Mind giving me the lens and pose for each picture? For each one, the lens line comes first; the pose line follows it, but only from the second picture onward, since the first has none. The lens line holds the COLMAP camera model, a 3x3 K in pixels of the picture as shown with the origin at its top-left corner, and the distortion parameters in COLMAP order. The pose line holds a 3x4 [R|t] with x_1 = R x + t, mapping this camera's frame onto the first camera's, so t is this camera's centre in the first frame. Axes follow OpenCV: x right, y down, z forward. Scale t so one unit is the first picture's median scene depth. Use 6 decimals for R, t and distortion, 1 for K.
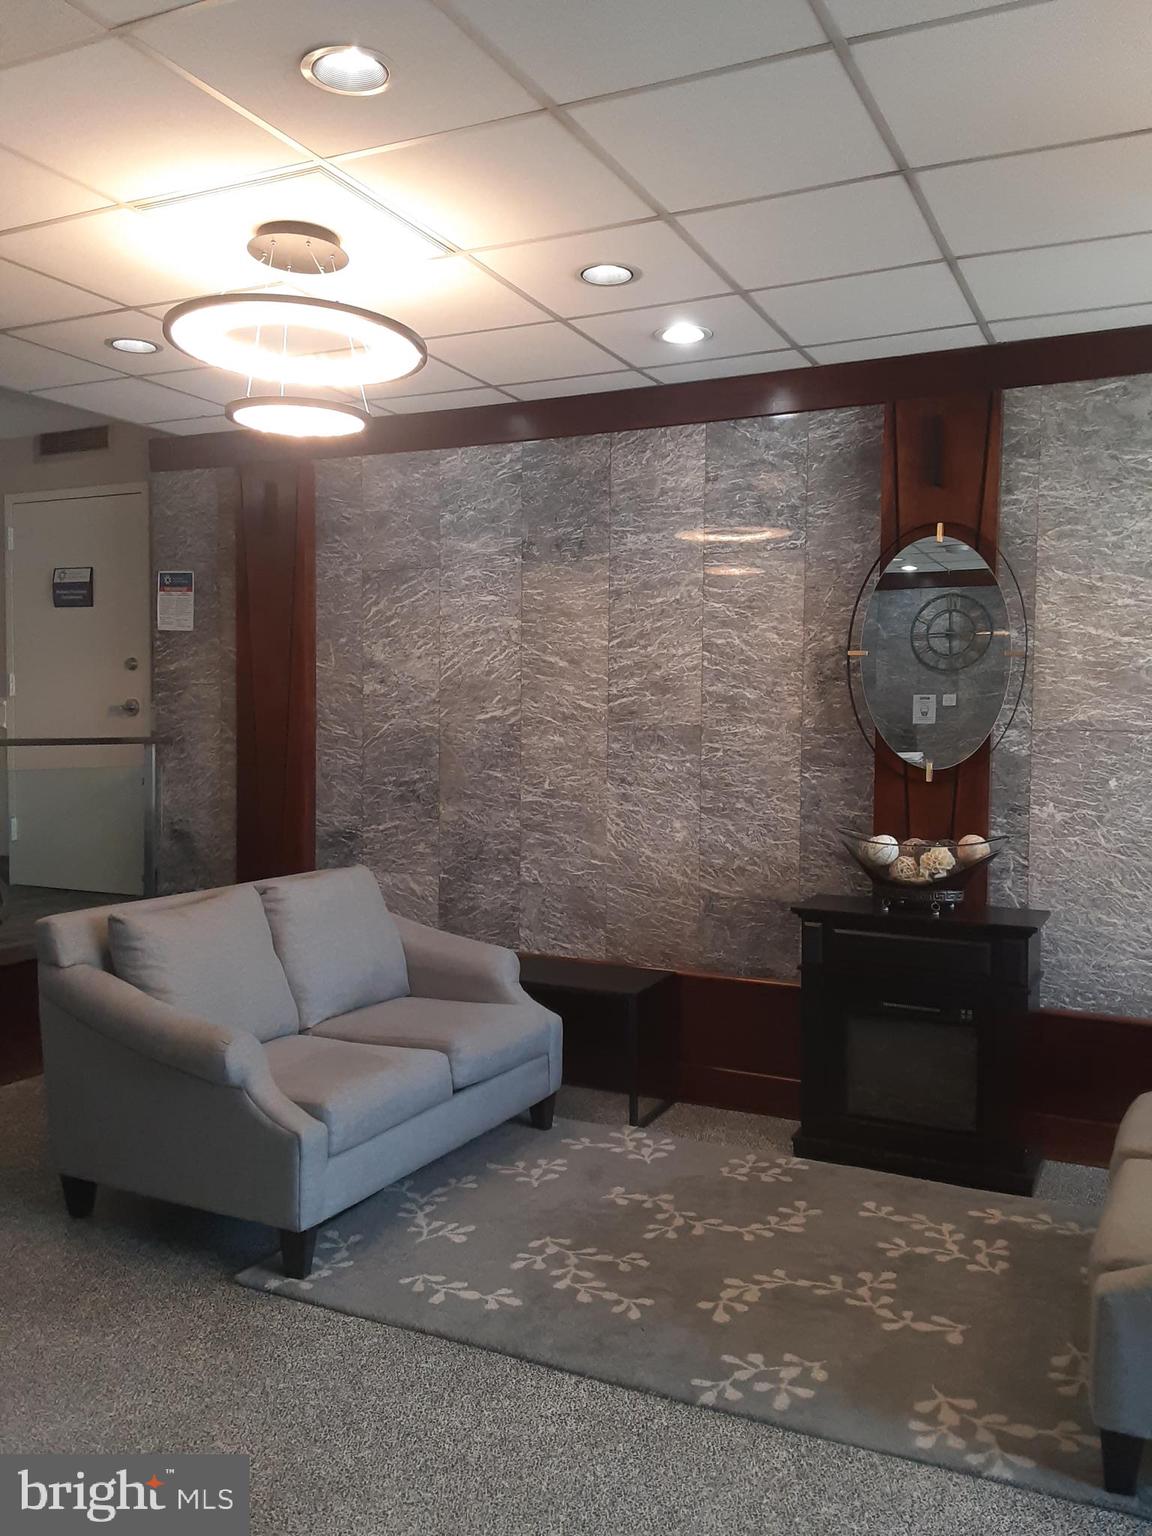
lens RADIAL K [[1244.4, 0, 590.5], [0, 1244.4, 765.7], [0, 0, 1]] dist [0.122468, -0.161471]
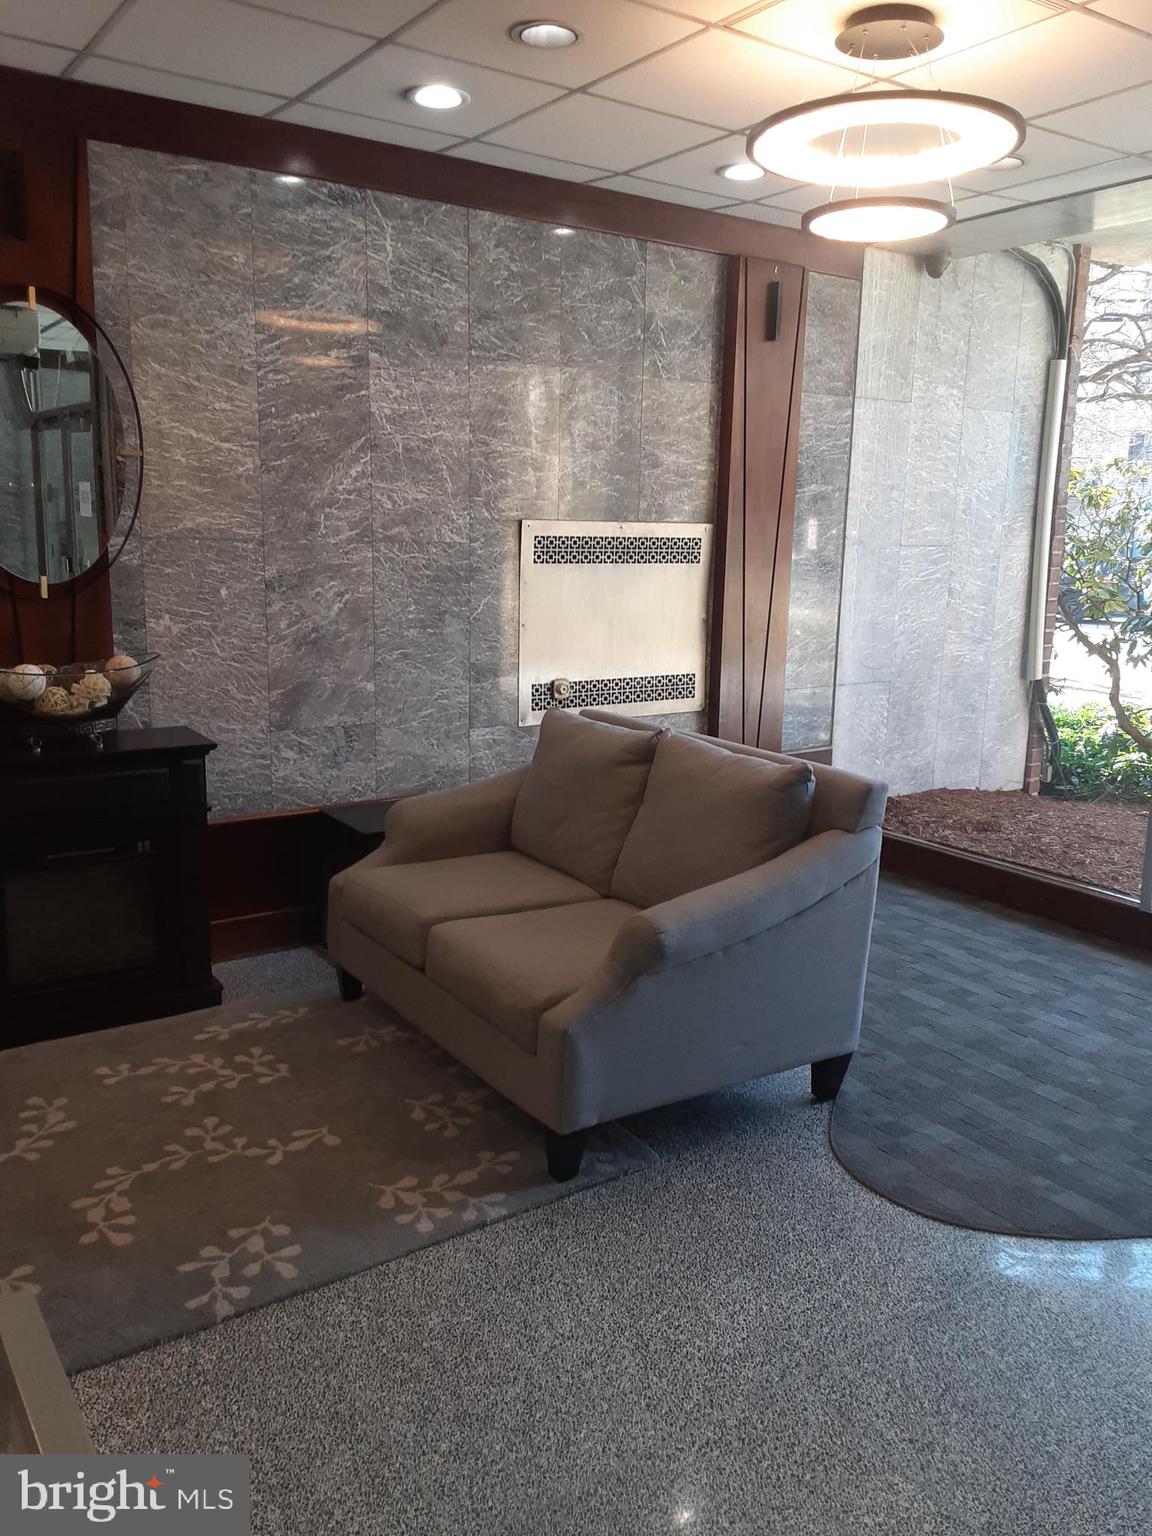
lens RADIAL K [[1244.4, 0, 590.5], [0, 1244.4, 765.7], [0, 0, 1]] dist [0.122468, -0.161471]
pose [[0.494812, -0.163035, 0.853570, -0.326371], [0.019530, 0.984081, 0.176642, -0.021770], [-0.868781, -0.070735, 0.490119, 0.246906]]
